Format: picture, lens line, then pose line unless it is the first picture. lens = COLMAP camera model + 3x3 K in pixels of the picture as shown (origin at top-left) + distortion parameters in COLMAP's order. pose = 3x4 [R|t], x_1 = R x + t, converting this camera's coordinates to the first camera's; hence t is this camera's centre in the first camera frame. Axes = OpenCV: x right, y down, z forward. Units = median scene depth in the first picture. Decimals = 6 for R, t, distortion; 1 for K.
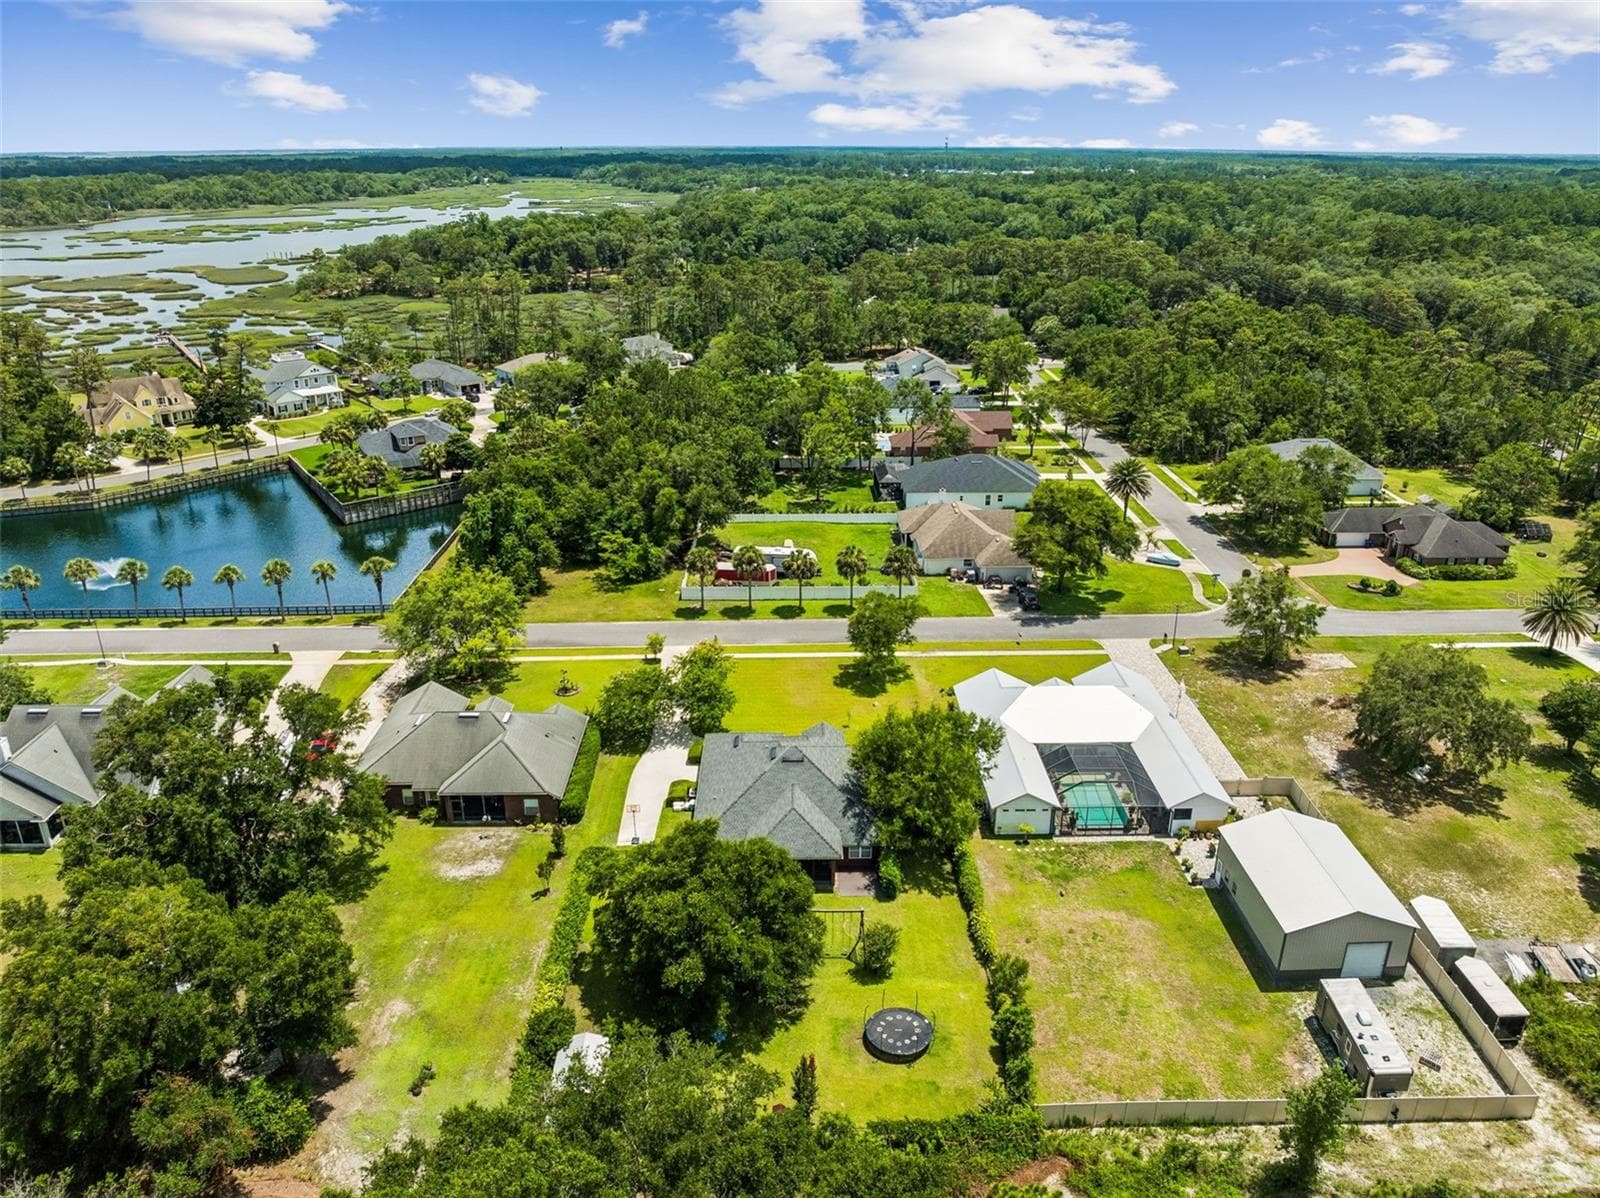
lens RADIAL K [[1149.7, 0, 805.2], [0, 1149.7, 568.4], [0, 0, 1]] dist [-0.050579, 0.022079]
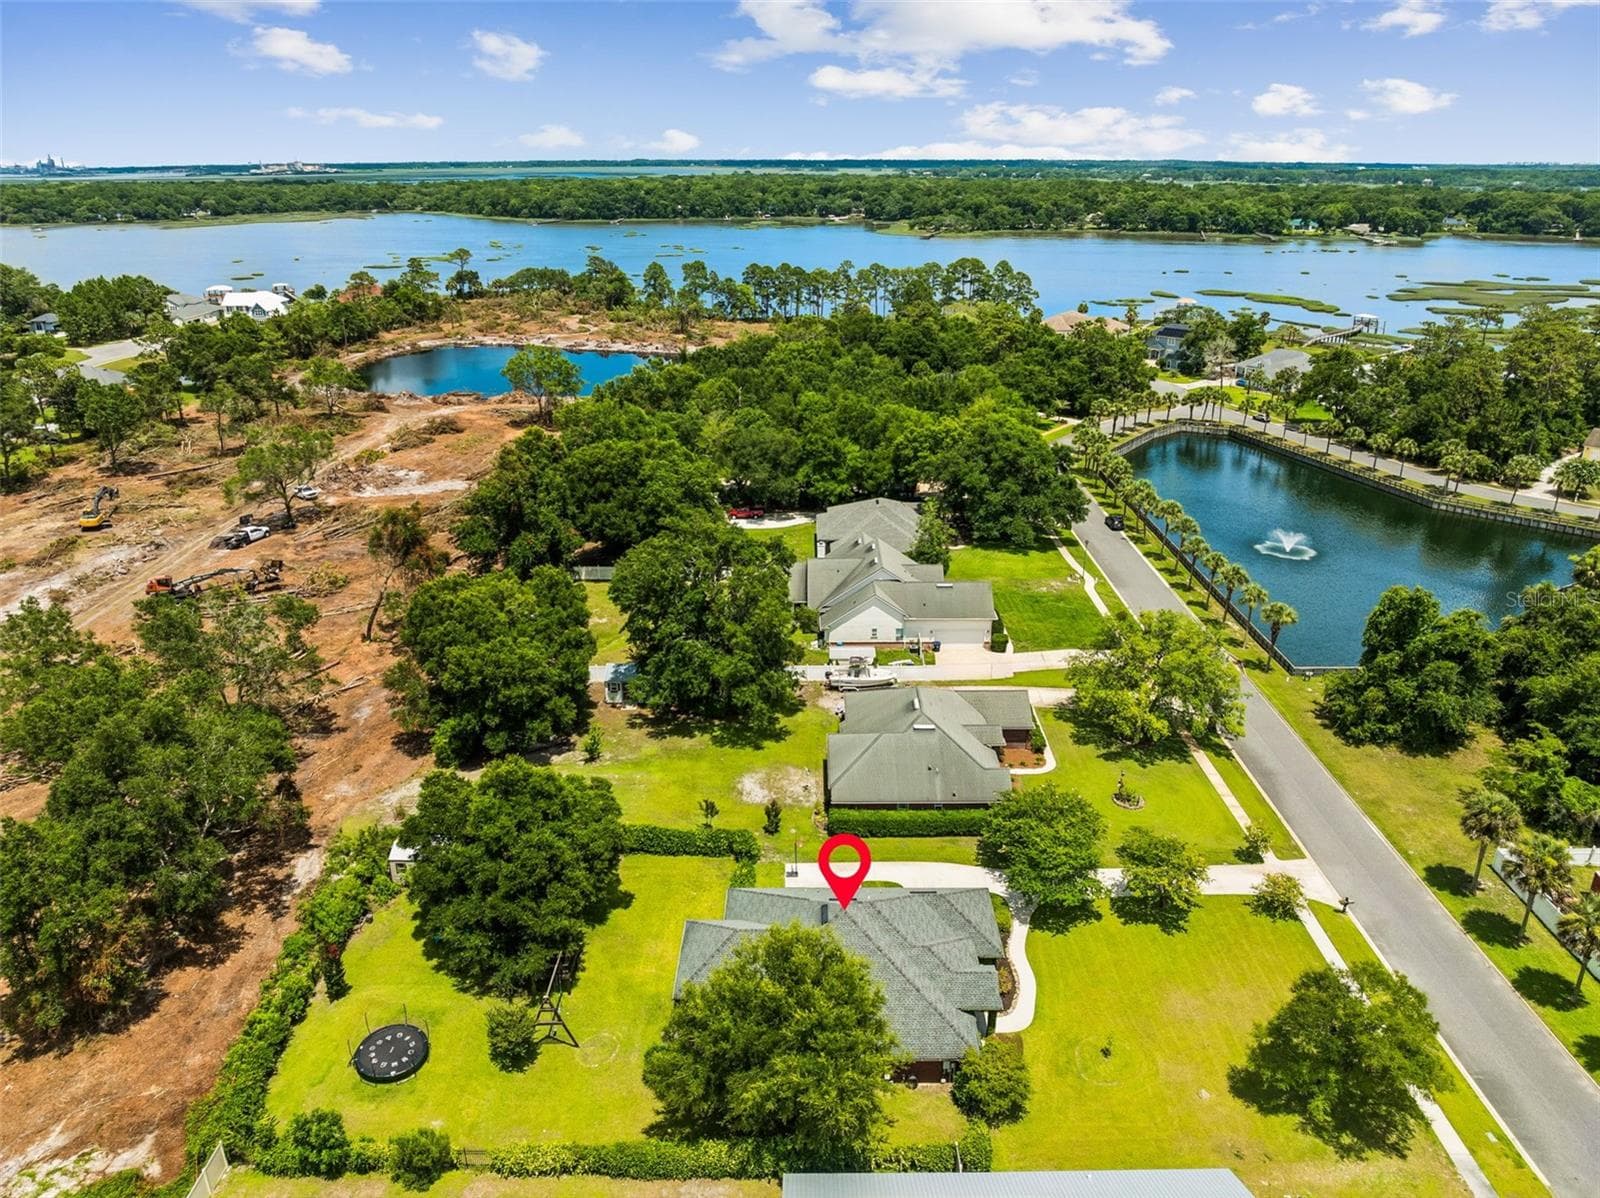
lens RADIAL K [[1134.1, 0, 807.0], [0, 1134.1, 591.4], [0, 0, 1]] dist [-0.048162, 0.018147]
pose [[-0.016323, 0.362311, -0.931914, 0.608825], [-0.347724, 0.871803, 0.345032, -0.272567], [0.937455, 0.329681, 0.111754, 0.840143]]
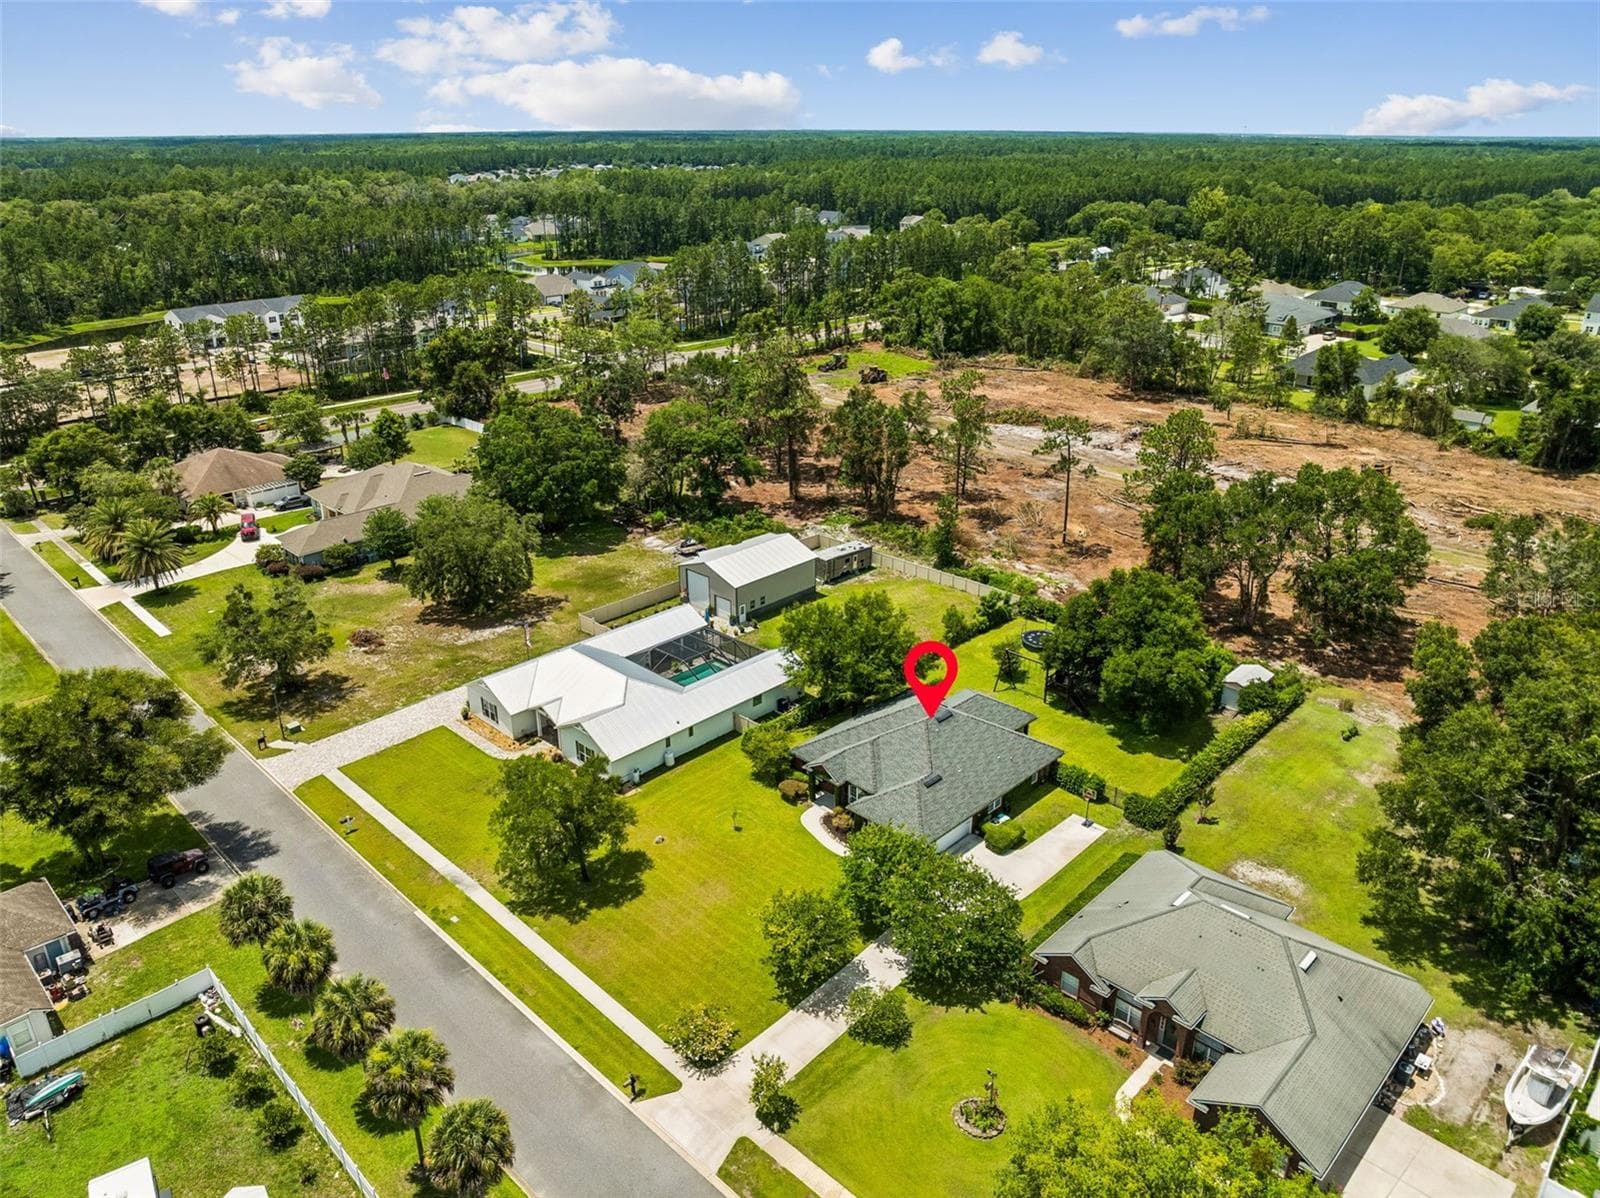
lens RADIAL K [[1134.1, 0, 807.0], [0, 1134.1, 591.4], [0, 0, 1]] dist [-0.048162, 0.018147]
pose [[-0.703175, -0.272574, 0.656695, -0.537538], [0.247811, 0.771735, 0.585675, -0.496233], [-0.666434, 0.574568, -0.475118, 1.481320]]
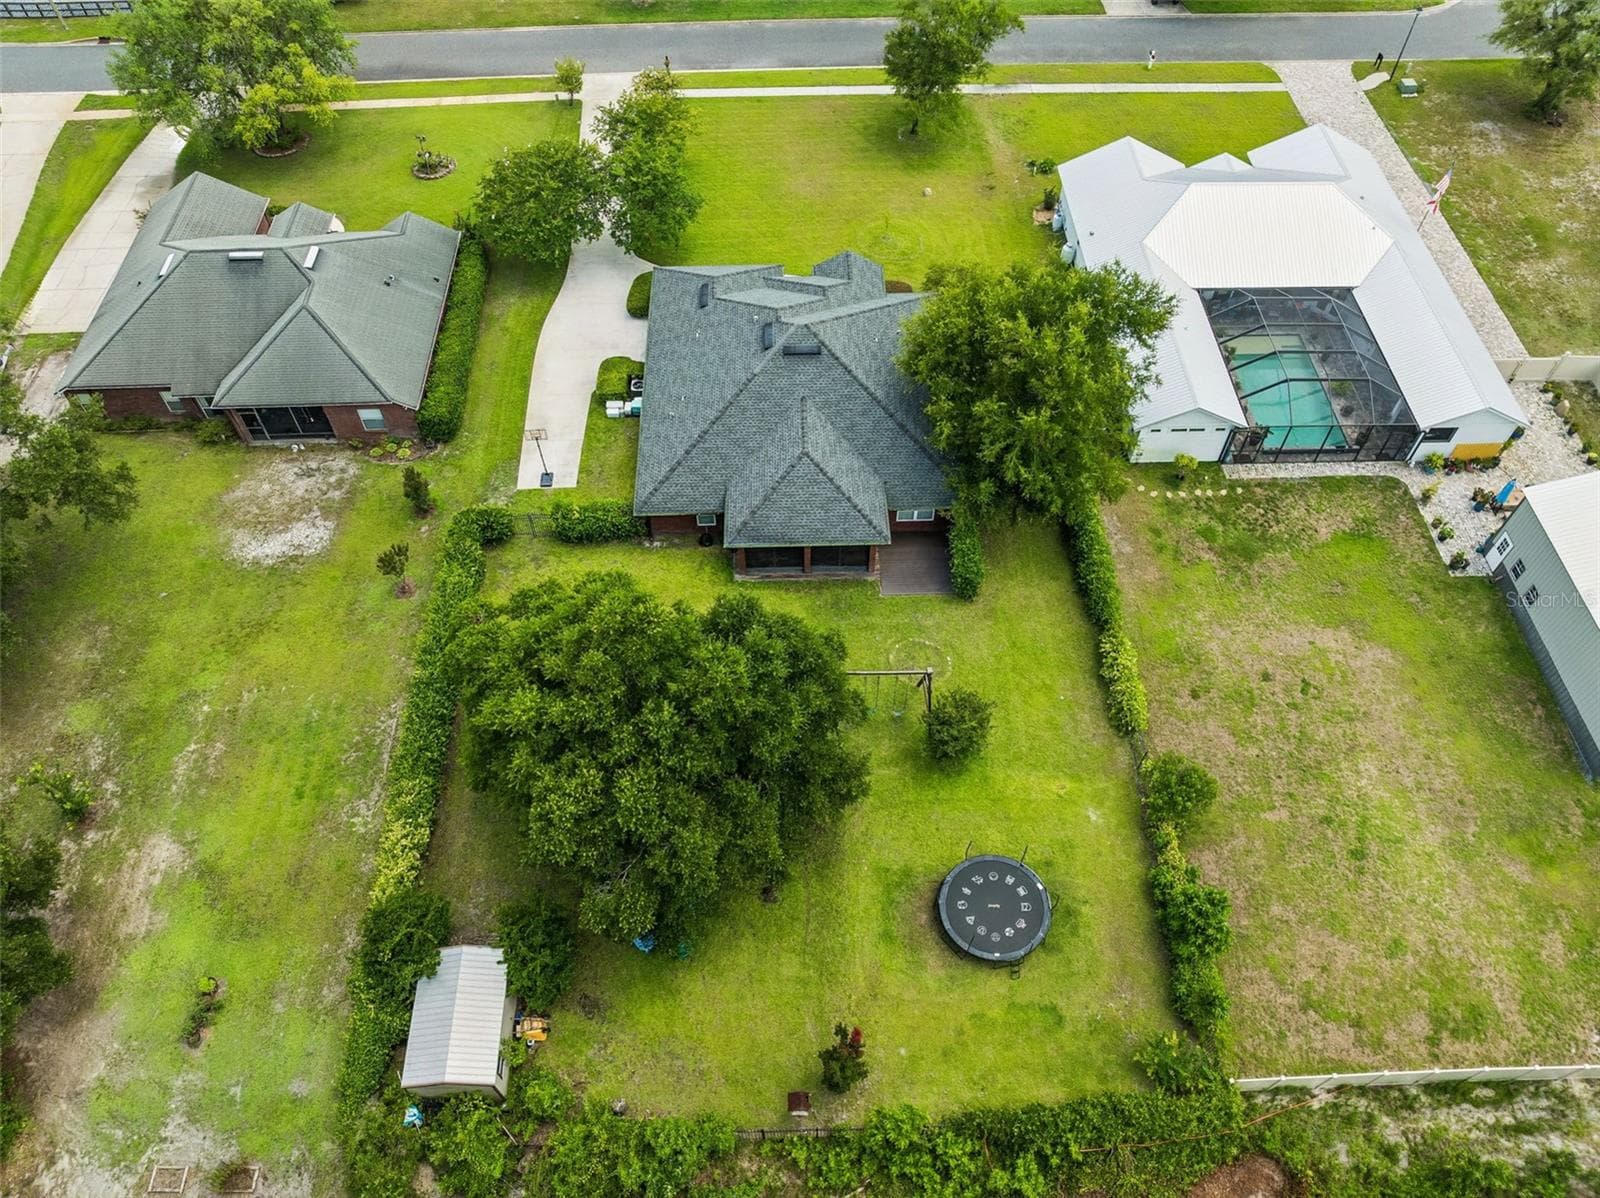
lens RADIAL K [[1149.7, 0, 805.2], [0, 1149.7, 568.4], [0, 0, 1]] dist [-0.050579, 0.022079]
pose [[0.999903, -0.010614, 0.009060, -0.015541], [0.004152, 0.846108, 0.532995, -0.049261], [-0.013323, -0.532906, 0.846070, 0.453770]]
